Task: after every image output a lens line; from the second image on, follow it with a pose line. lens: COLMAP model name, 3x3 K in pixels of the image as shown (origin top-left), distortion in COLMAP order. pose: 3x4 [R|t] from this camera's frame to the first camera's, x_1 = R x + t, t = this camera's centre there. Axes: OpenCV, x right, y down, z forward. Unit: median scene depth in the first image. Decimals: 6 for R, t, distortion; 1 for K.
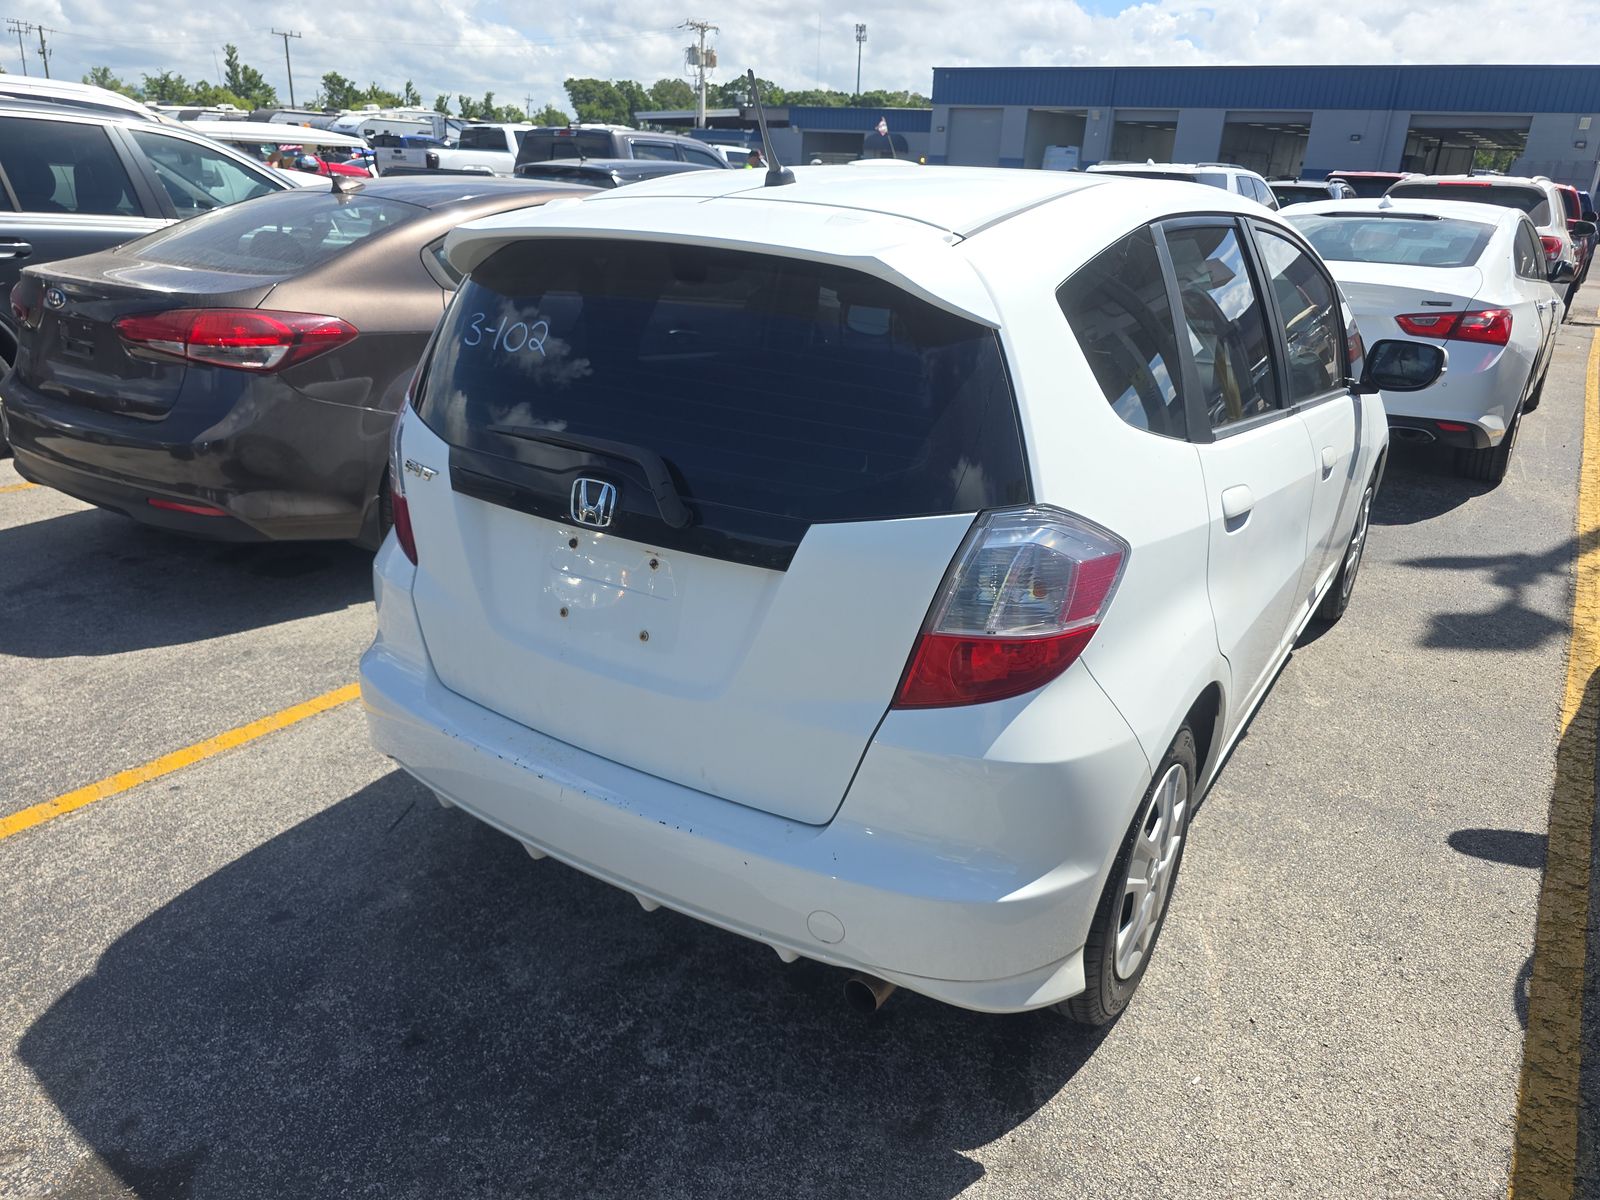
lens RADIAL K [[1088.5, 0, 800.0], [0, 1088.5, 600.0], [0, 0, 1]] dist [0.002648, -0.000362]
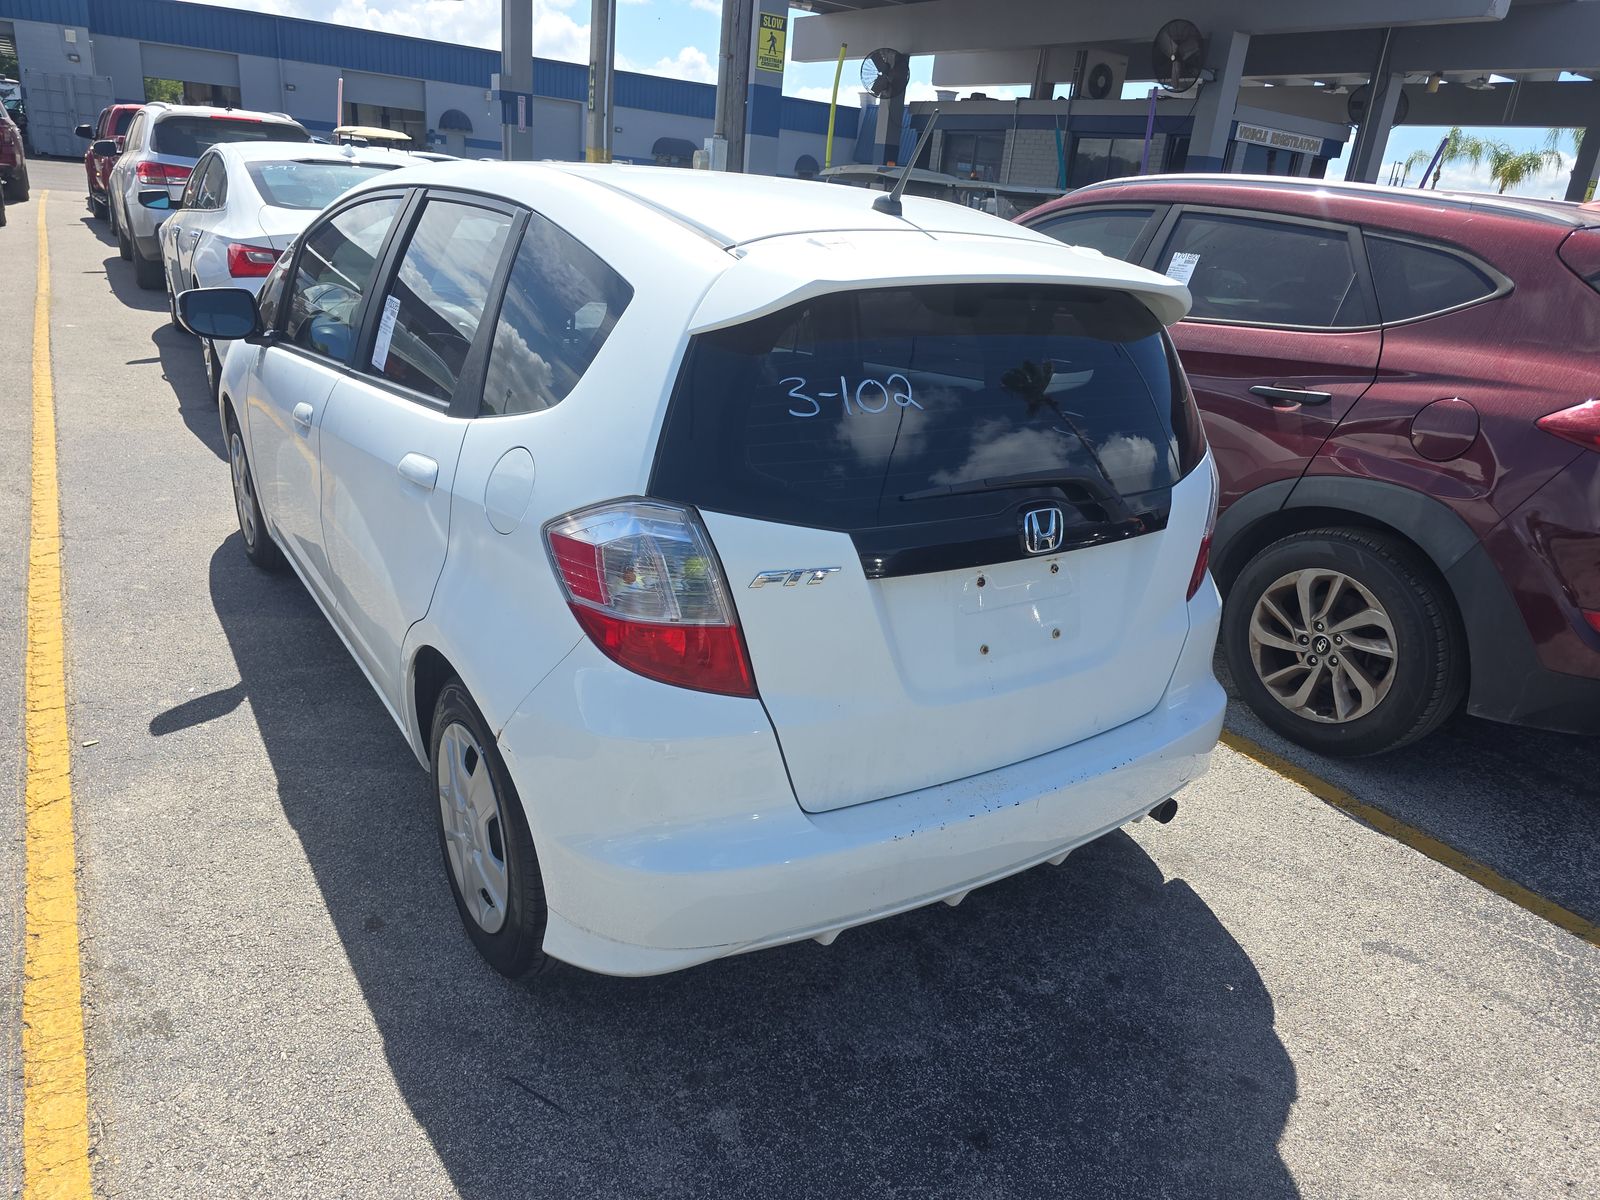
lens RADIAL K [[1082.3, 0, 801.3], [0, 1082.3, 651.2], [0, 0, 1]] dist [0.085078, -0.001426]
pose [[0.408583, -0.384691, 0.827691, -1.124653], [0.309546, 0.911498, 0.270838, -0.317529], [-0.858627, 0.145549, 0.491503, 0.635189]]
